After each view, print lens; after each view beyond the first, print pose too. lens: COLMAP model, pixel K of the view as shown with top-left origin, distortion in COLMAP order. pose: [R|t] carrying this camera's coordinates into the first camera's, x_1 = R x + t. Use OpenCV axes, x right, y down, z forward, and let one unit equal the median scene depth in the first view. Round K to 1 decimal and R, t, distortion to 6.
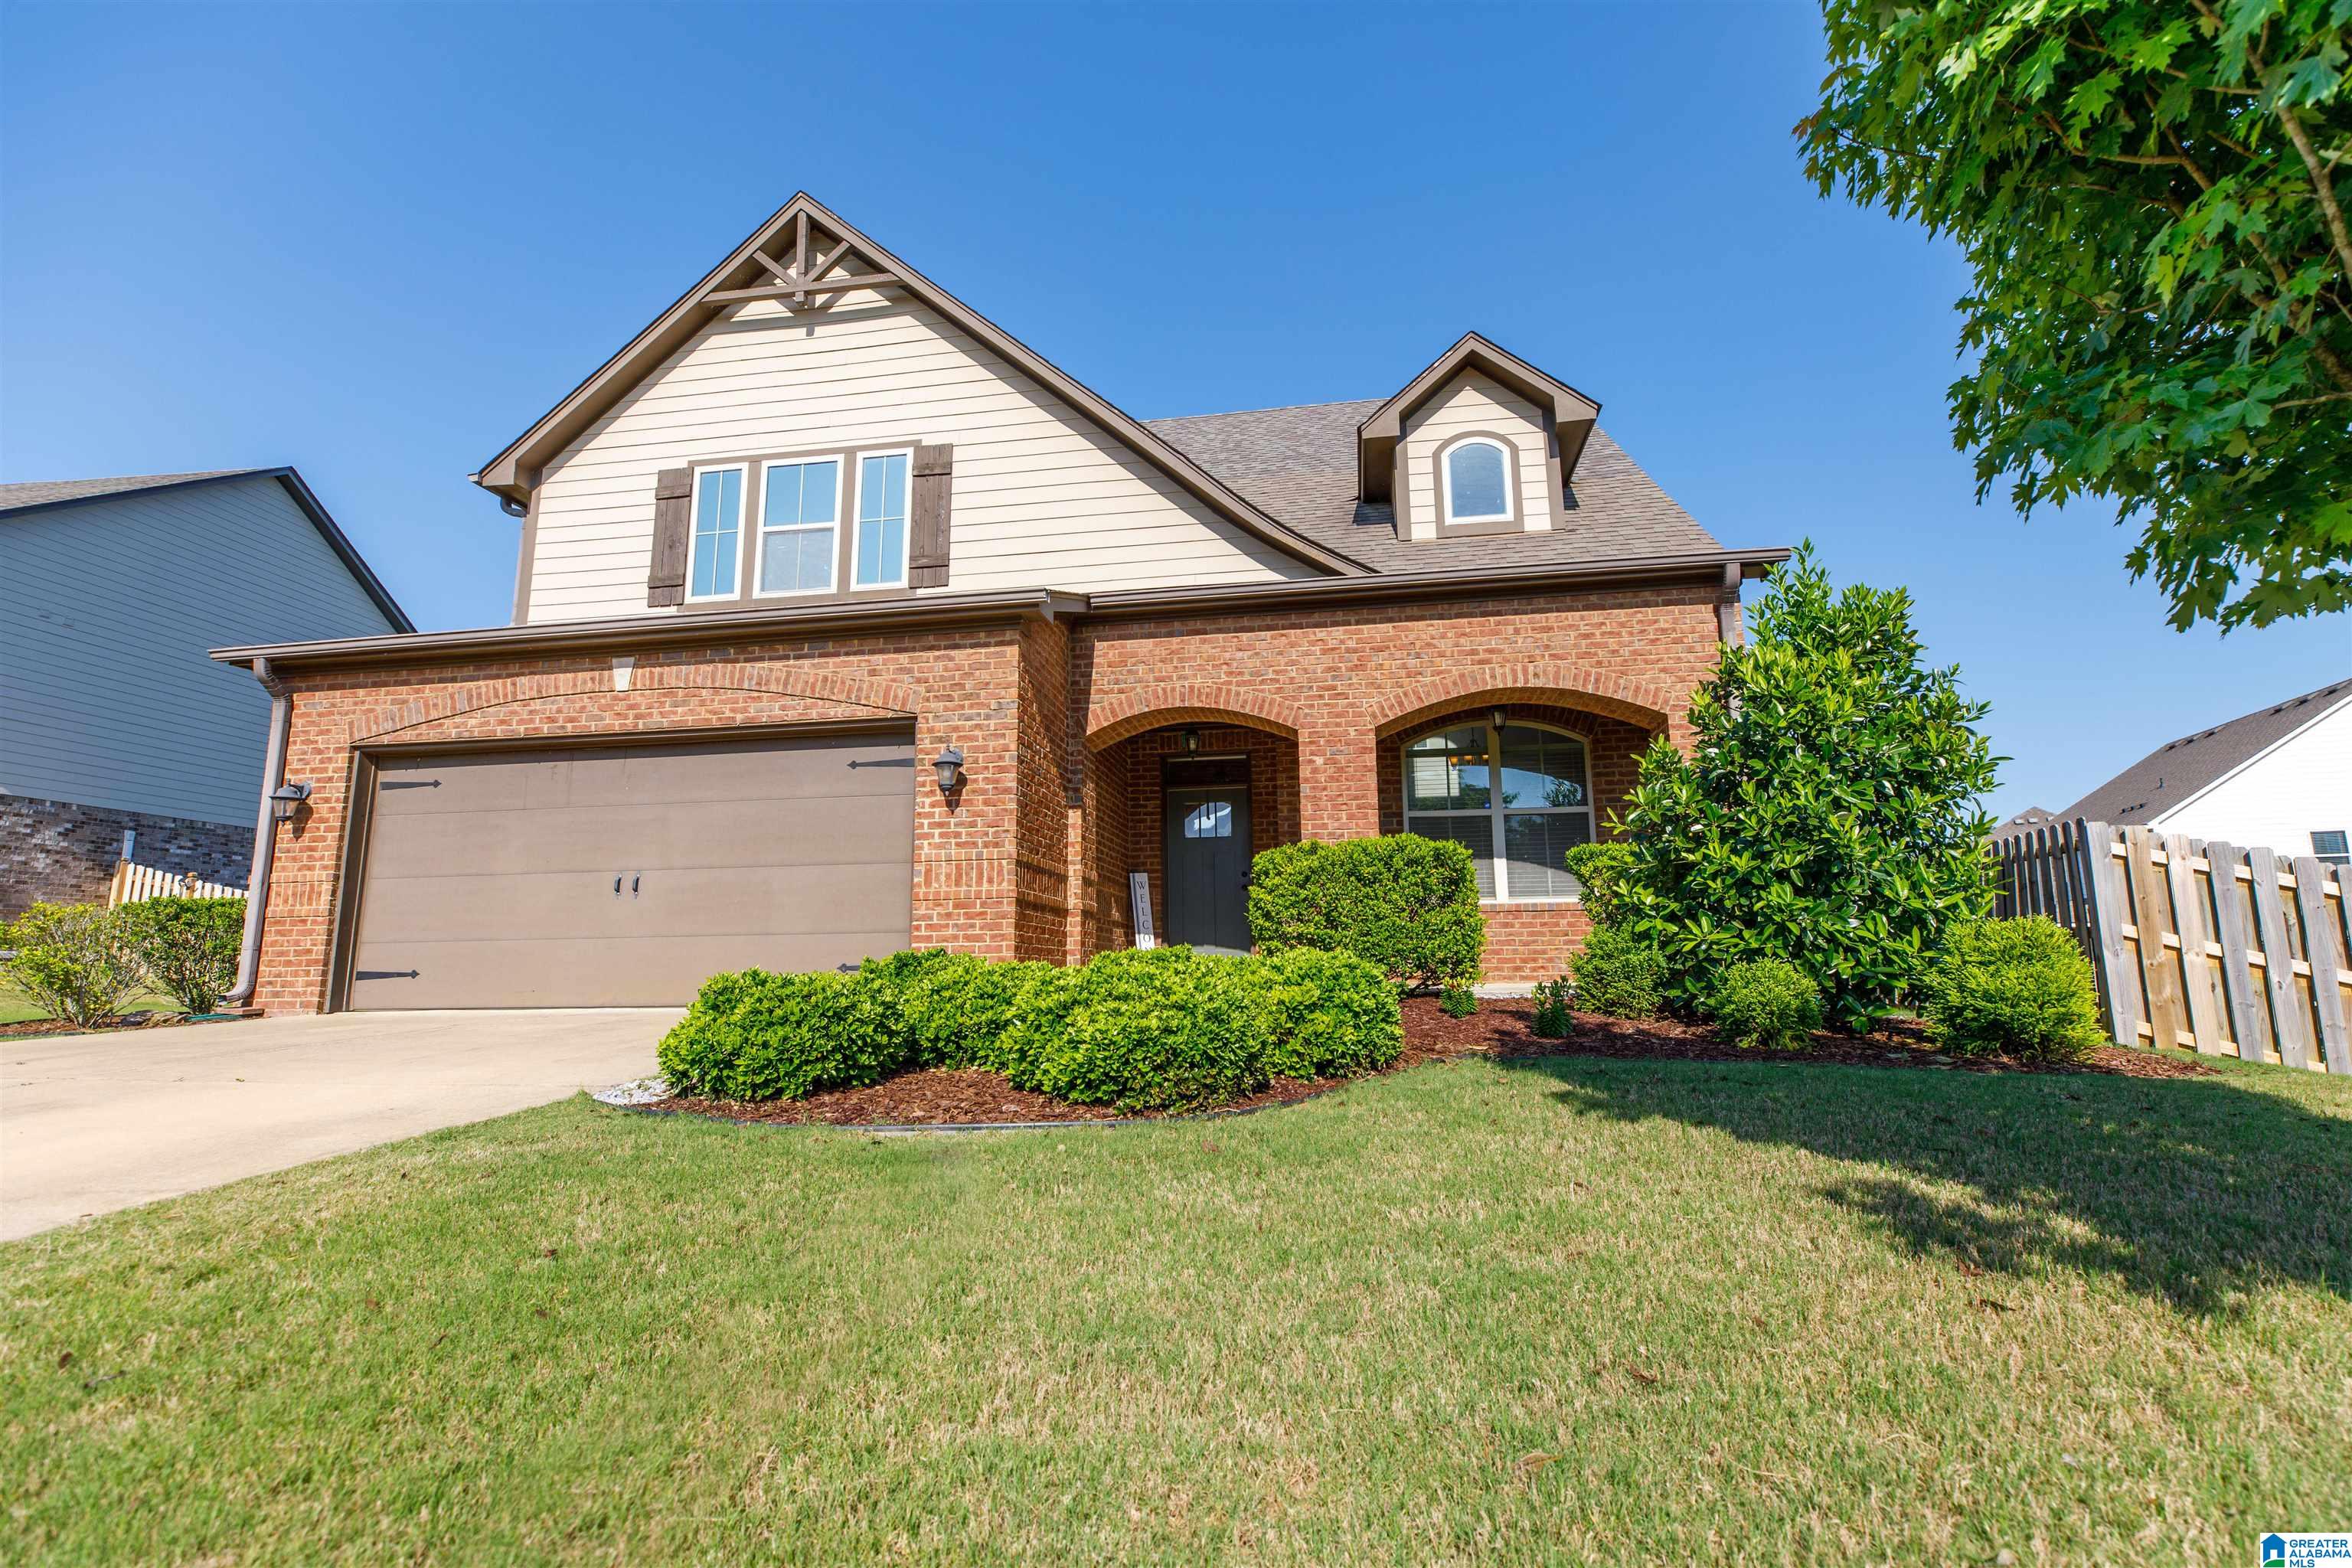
lens RADIAL K [[1050.7, 0, 1184.1], [0, 1050.7, 786.4], [0, 0, 1]] dist [0.006343, -0.001050]
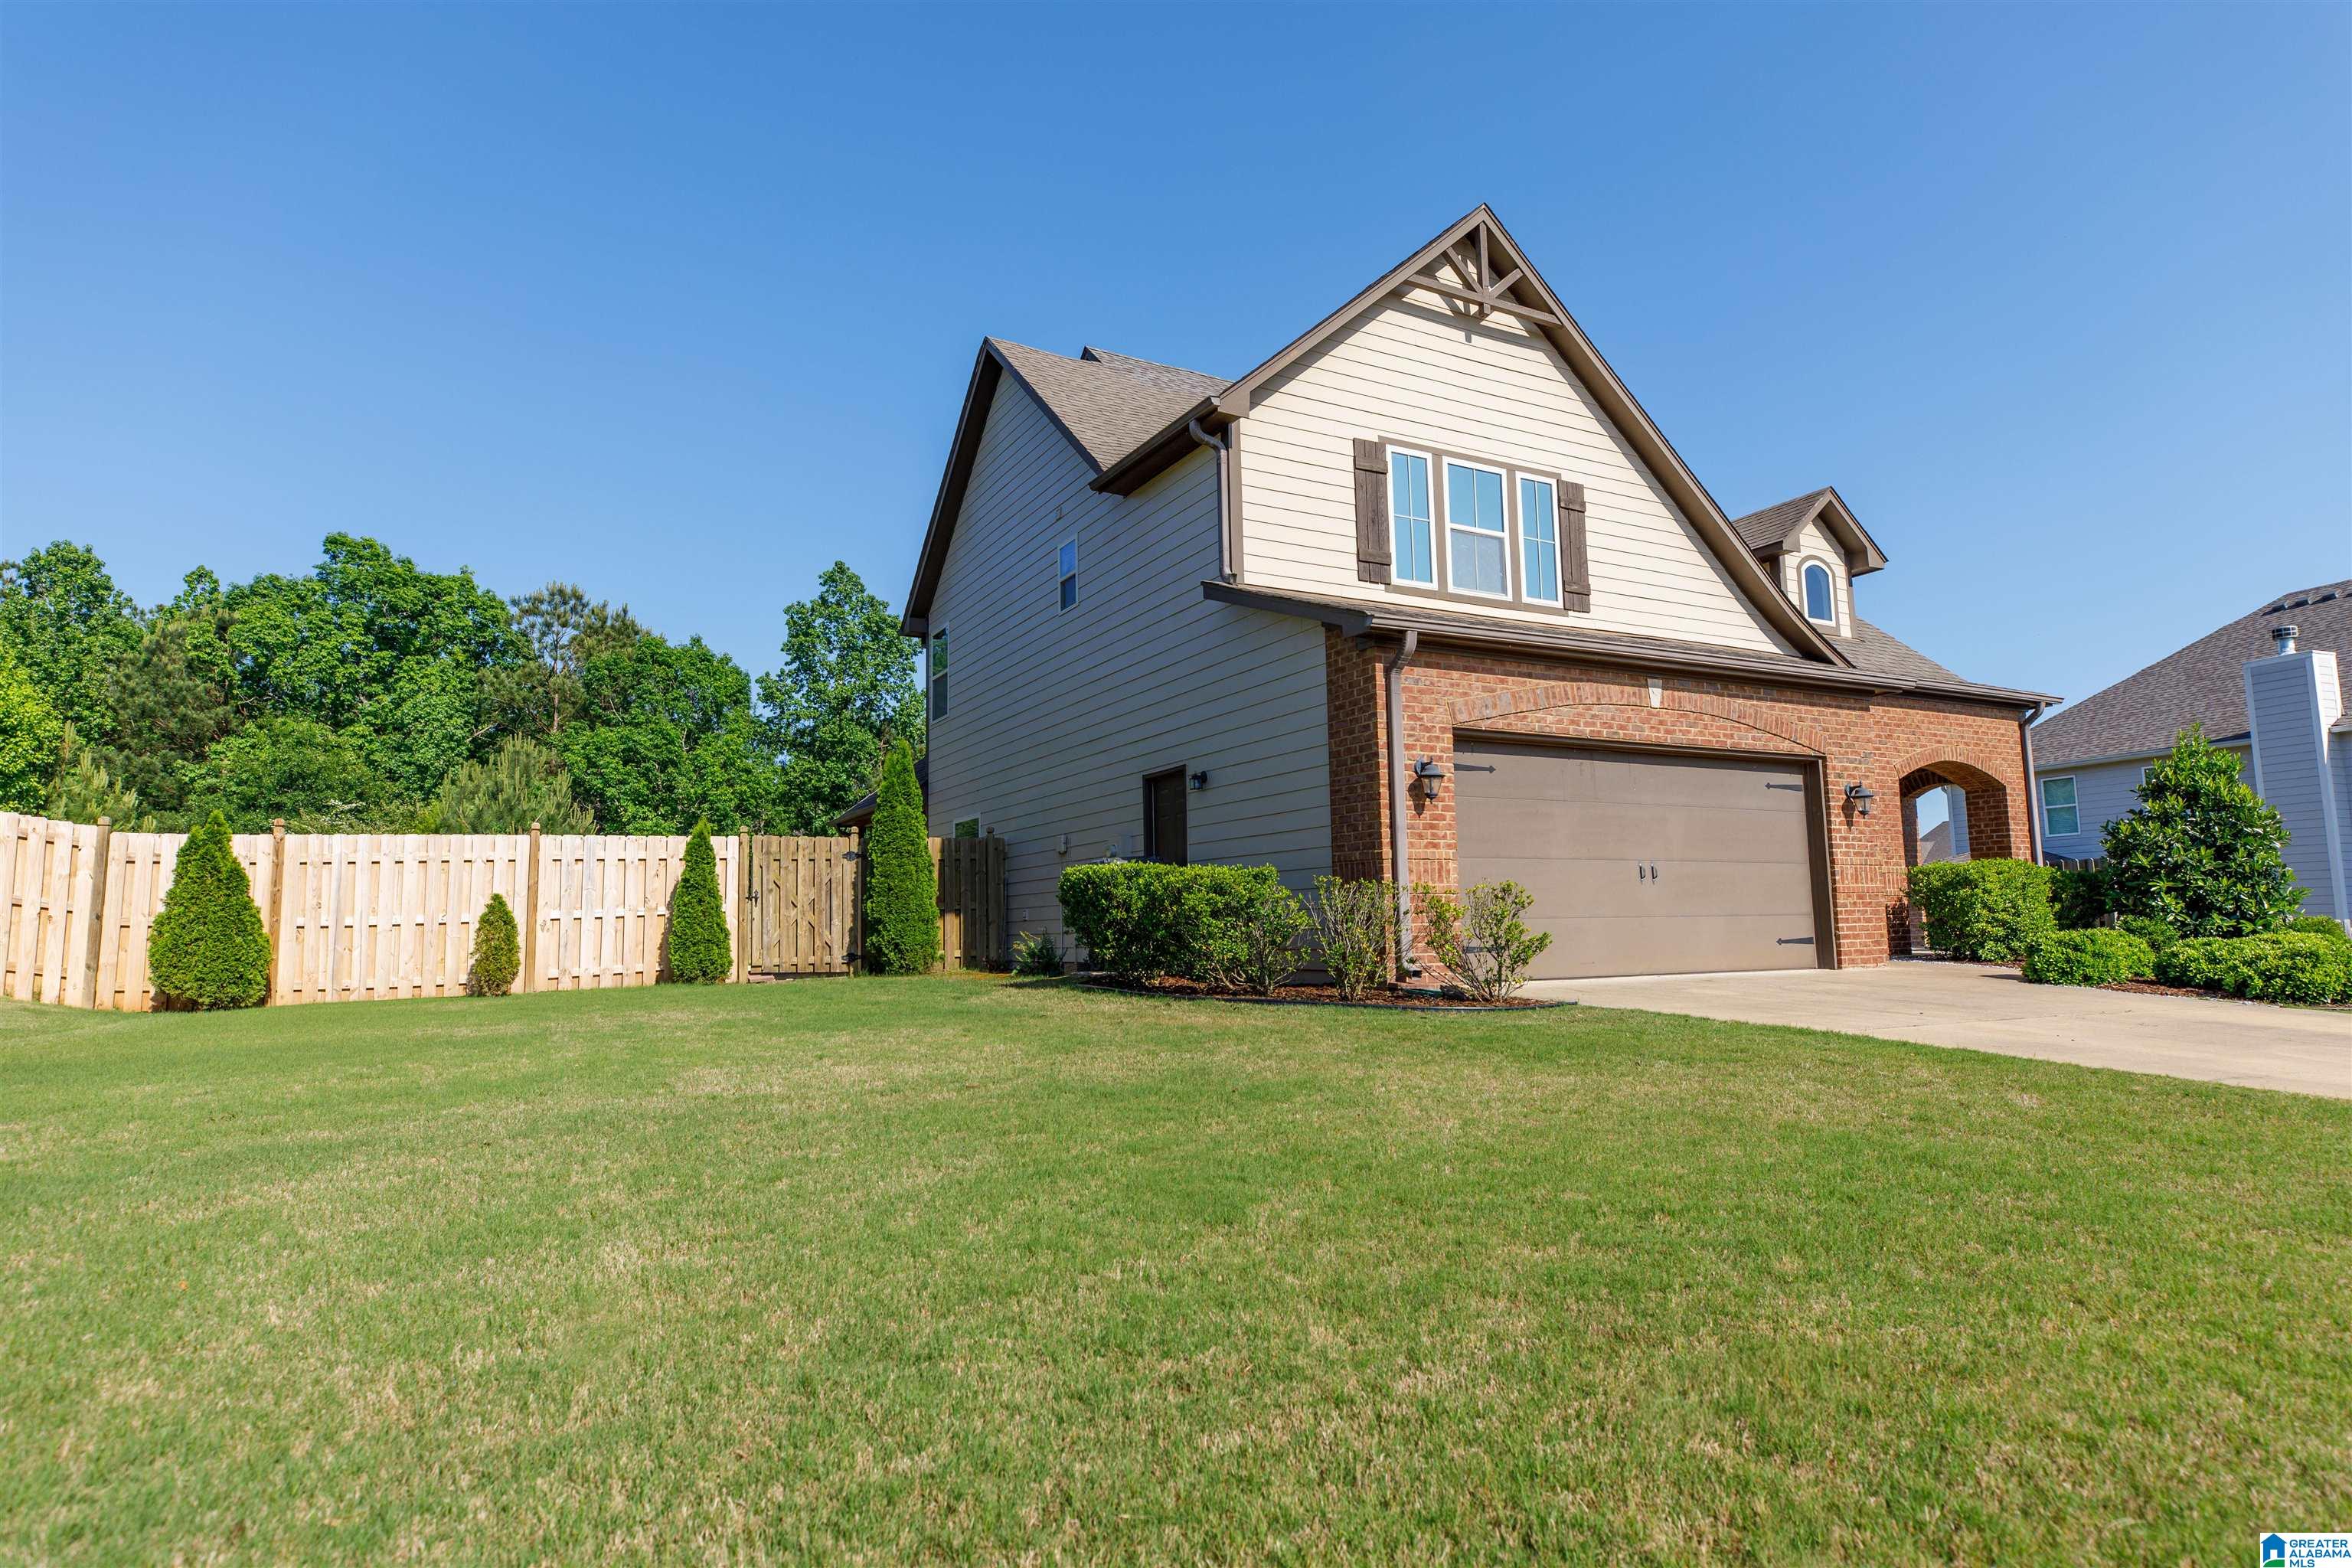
lens RADIAL K [[1290.6, 0, 1181.0], [0, 1290.6, 781.1], [0, 0, 1]] dist [0.006924, -0.000324]
pose [[0.793011, 0.070952, 0.605062, -1.778758], [-0.097927, 0.995125, 0.011653, 0.025037], [-0.601286, -0.068492, 0.796093, 0.161698]]
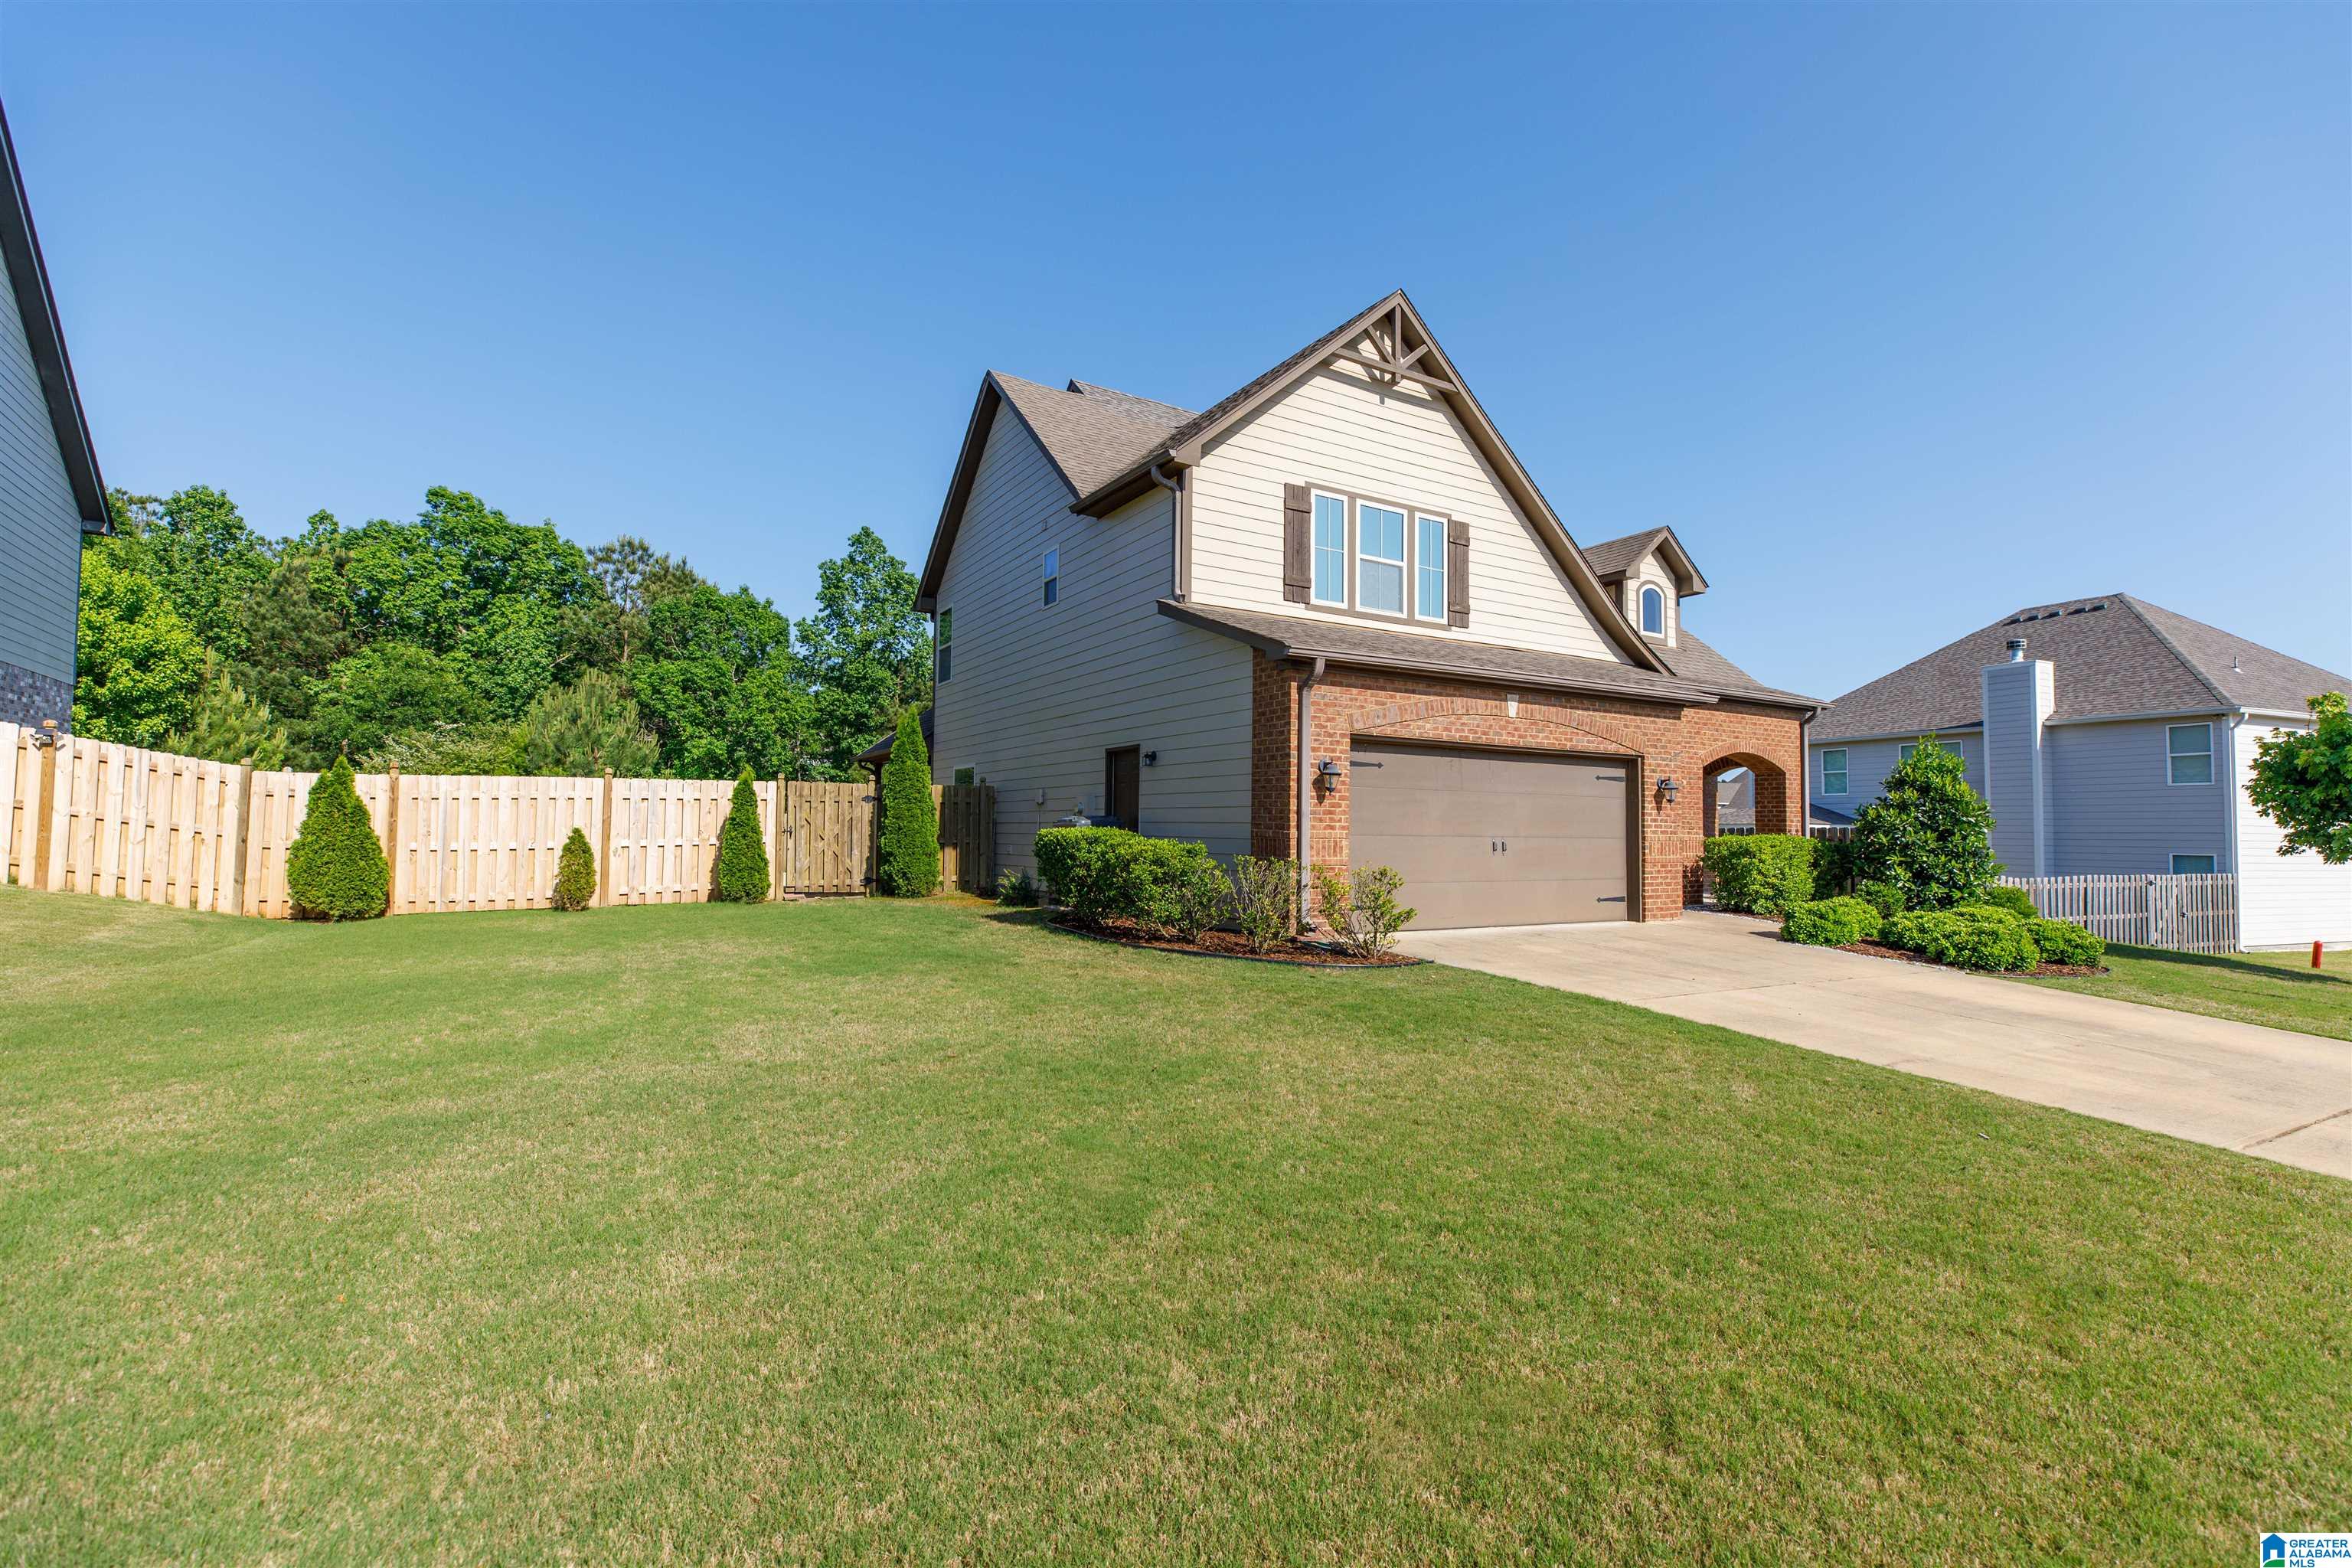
lens RADIAL K [[1050.7, 0, 1181.9], [0, 1050.7, 778.6], [0, 0, 1]] dist [0.006343, -0.001050]
pose [[0.768763, 0.056096, 0.637069, -1.789257], [-0.133113, 0.988364, 0.073601, -0.051533], [-0.625527, -0.141384, 0.767285, 0.139031]]
